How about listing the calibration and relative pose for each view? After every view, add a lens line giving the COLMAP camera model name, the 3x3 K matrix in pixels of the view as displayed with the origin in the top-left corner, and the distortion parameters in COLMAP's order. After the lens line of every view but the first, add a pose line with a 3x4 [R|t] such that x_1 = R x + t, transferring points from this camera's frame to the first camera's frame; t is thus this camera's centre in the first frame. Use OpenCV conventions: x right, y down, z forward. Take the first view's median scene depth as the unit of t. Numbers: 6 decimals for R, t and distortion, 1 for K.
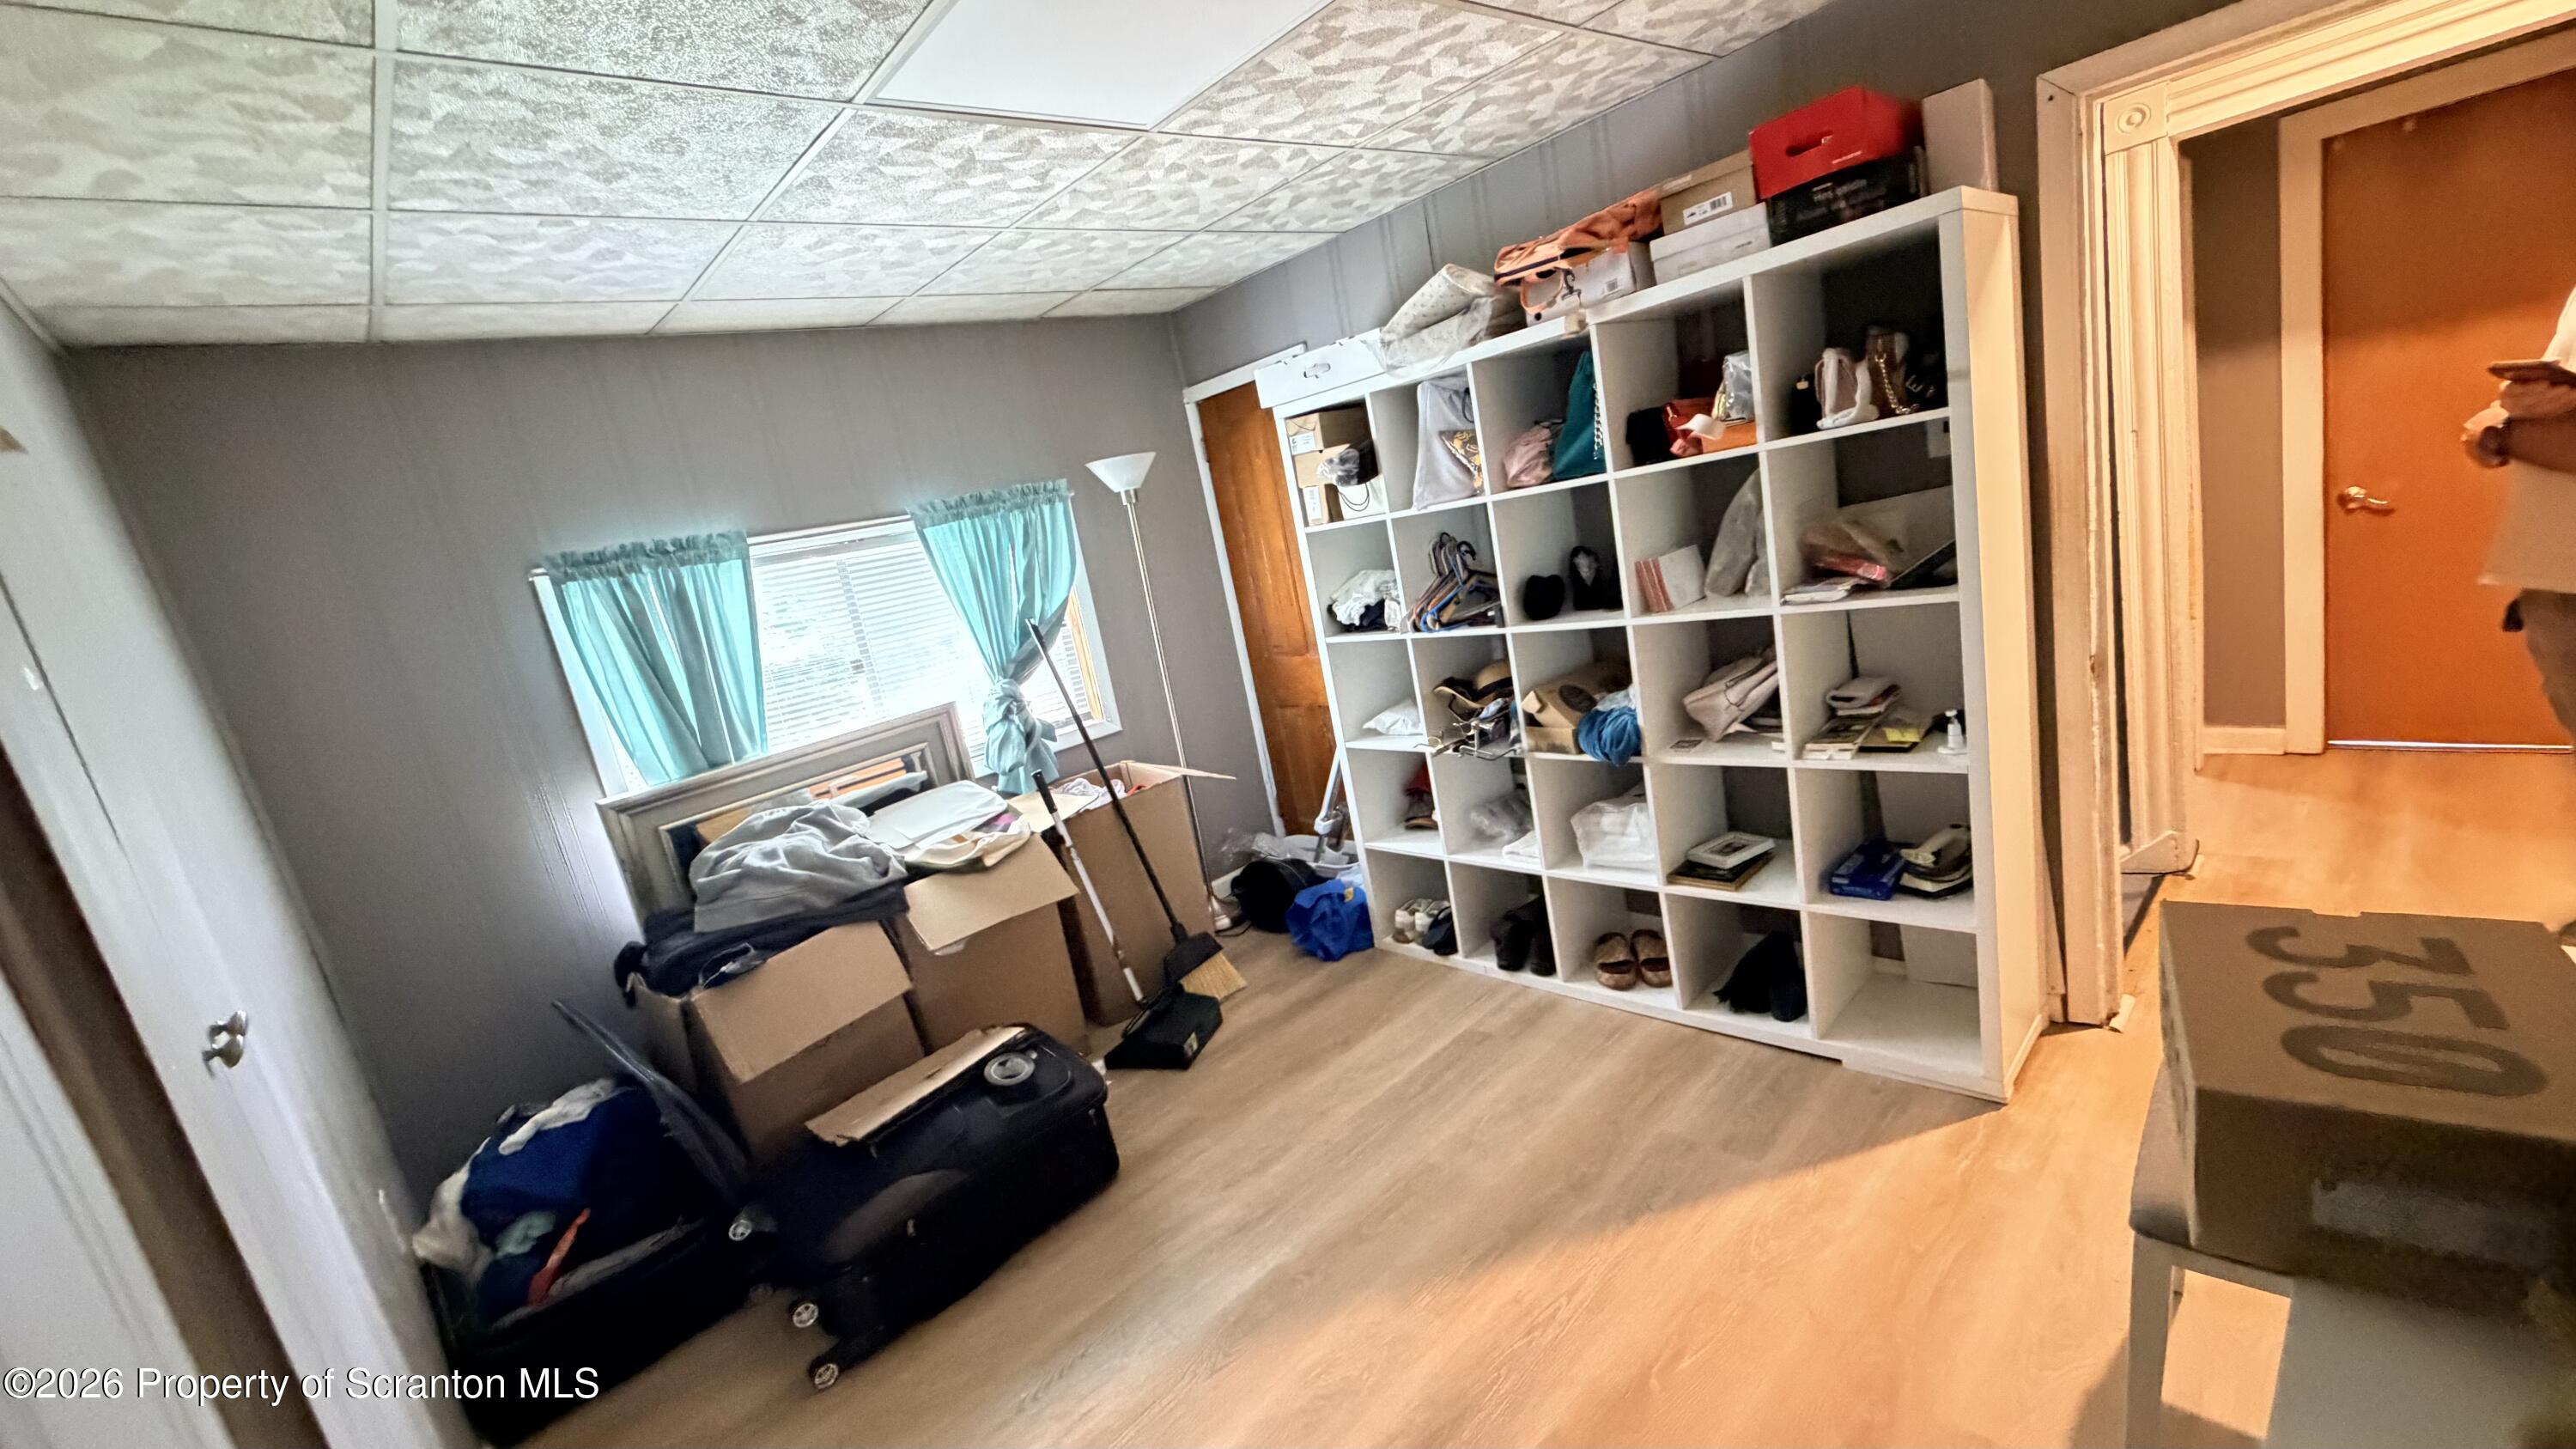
lens RADIAL K [[1007.6, 0, 1288.0], [0, 1007.6, 724.5], [0, 0, 1]] dist [0.013993, -0.000055]
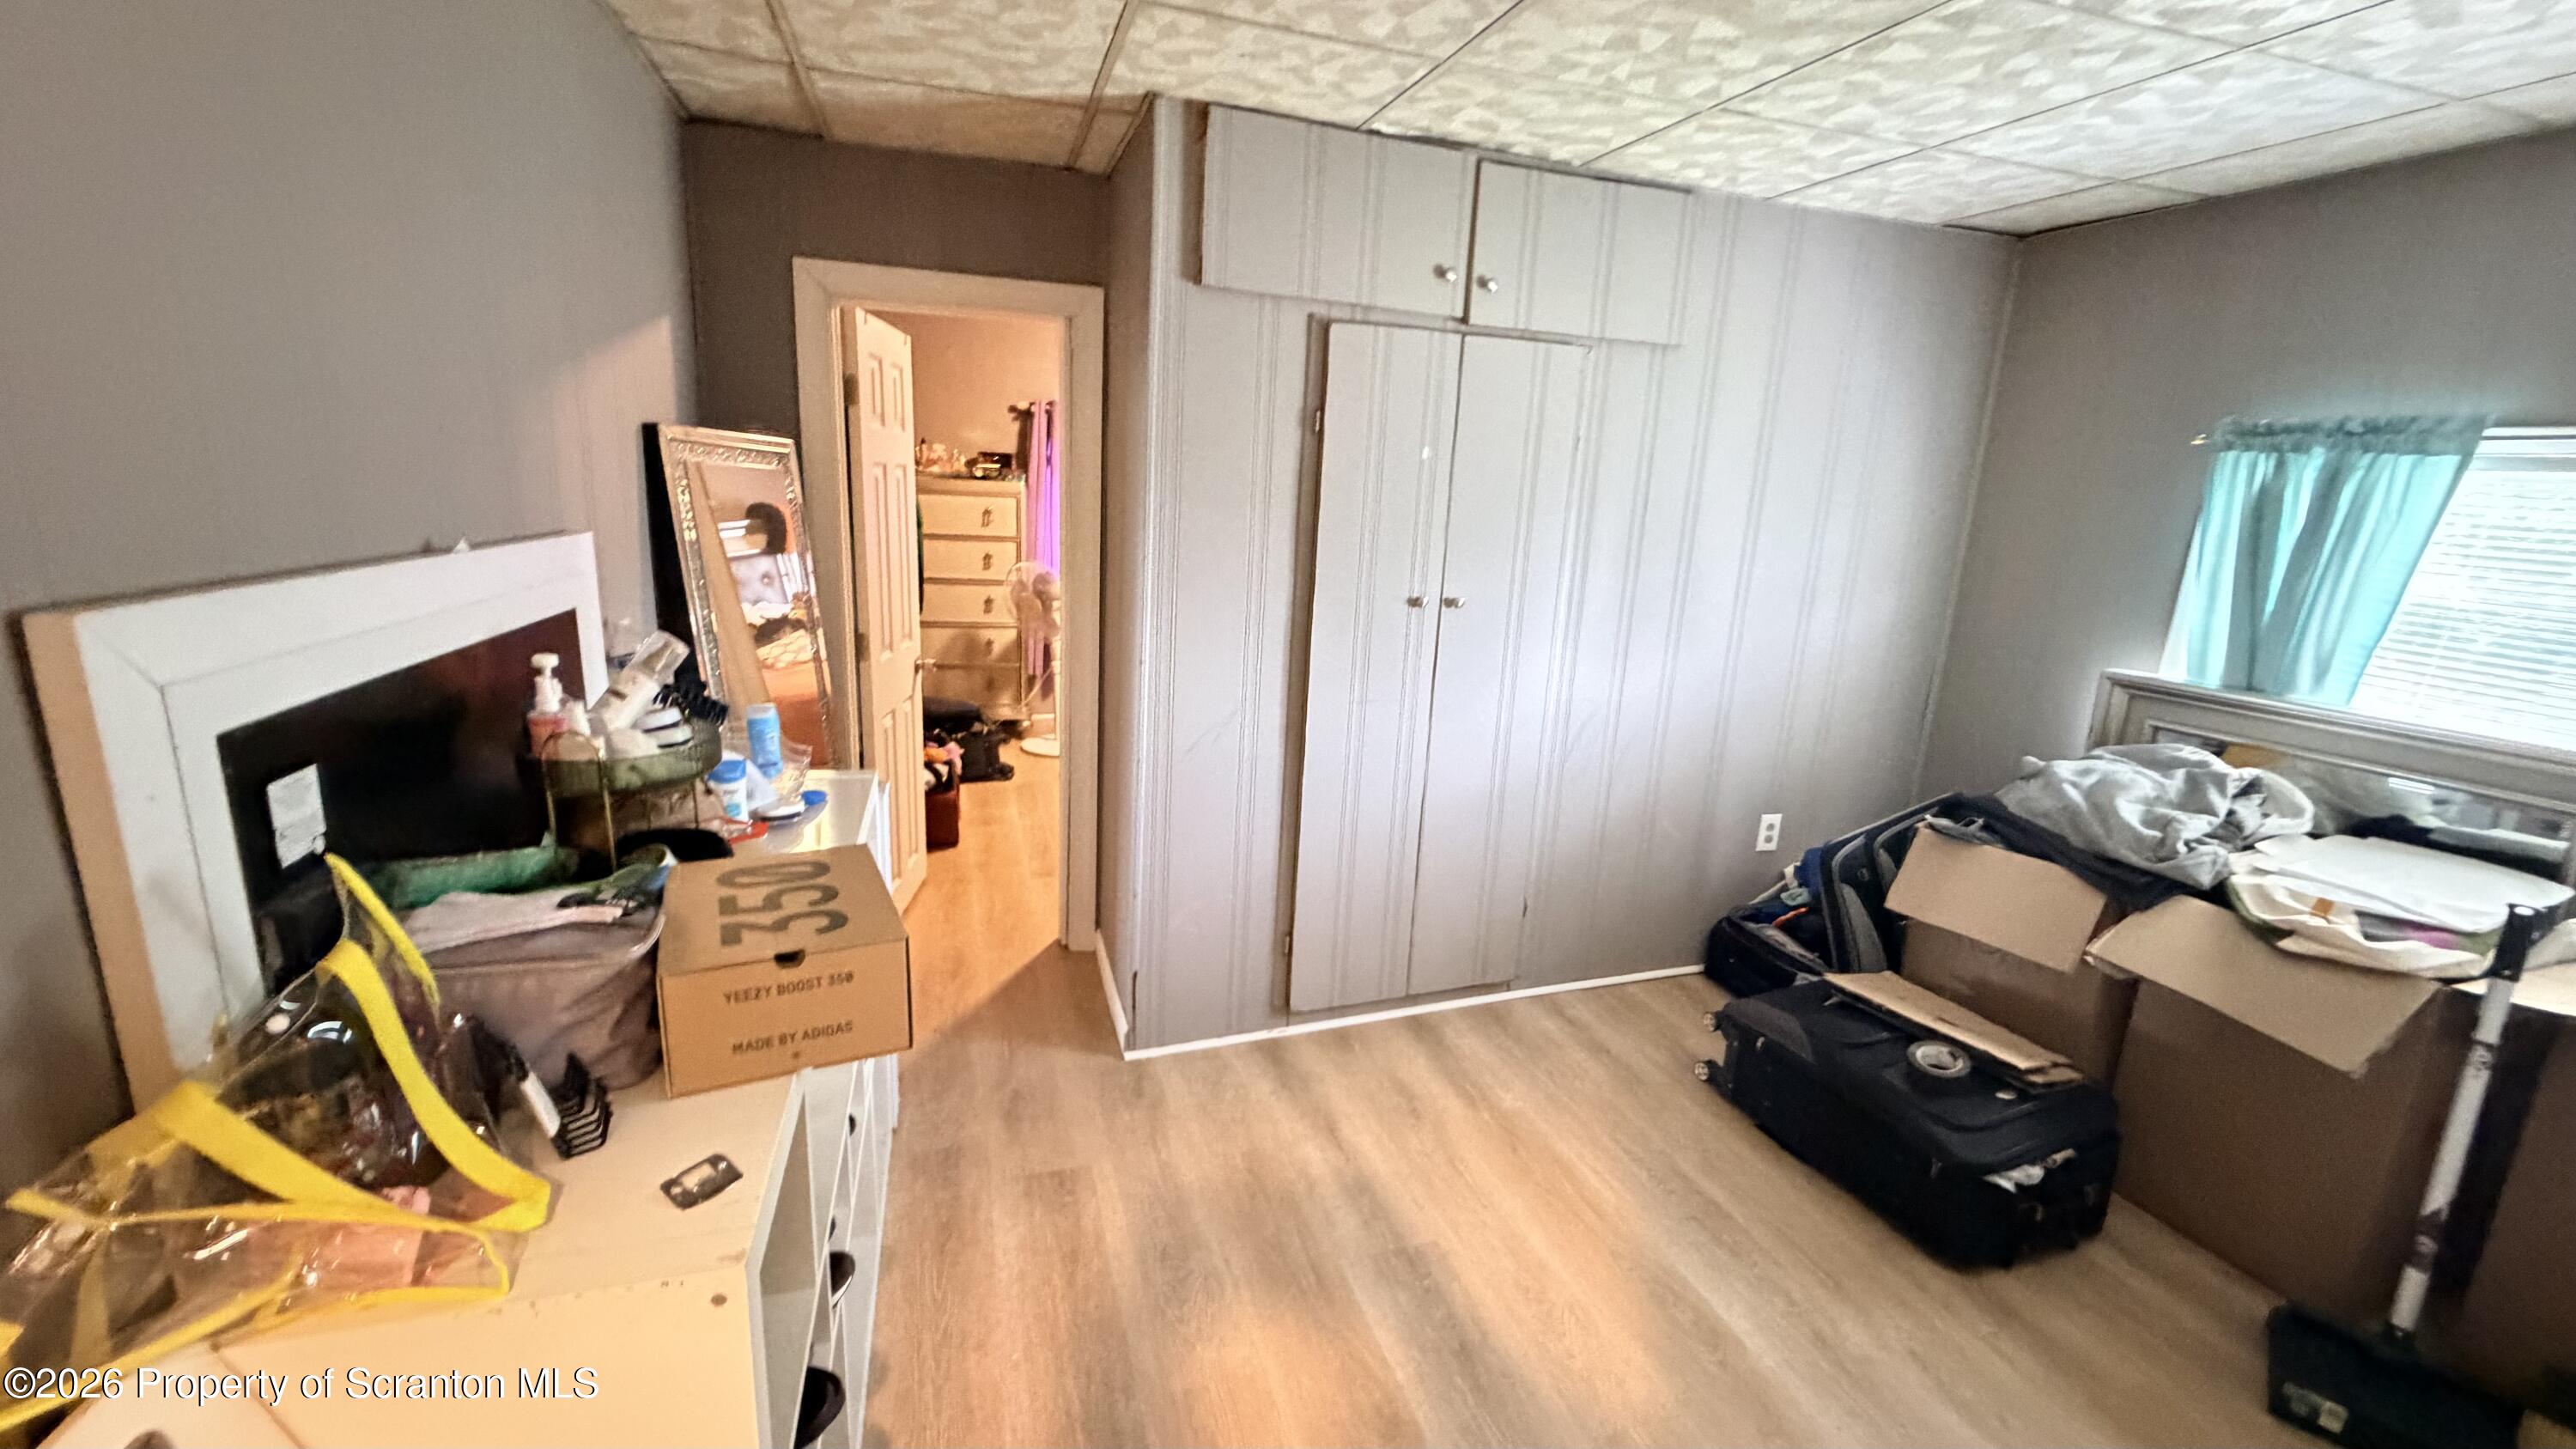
lens RADIAL K [[1007.6, 0, 1288.0], [0, 1007.6, 724.5], [0, 0, 1]] dist [0.013993, -0.000055]
pose [[-0.419182, 0.366856, -0.830483, 0.579737], [-0.164239, 0.868996, 0.466767, -0.233574], [0.892923, 0.332058, -0.304016, 0.622944]]
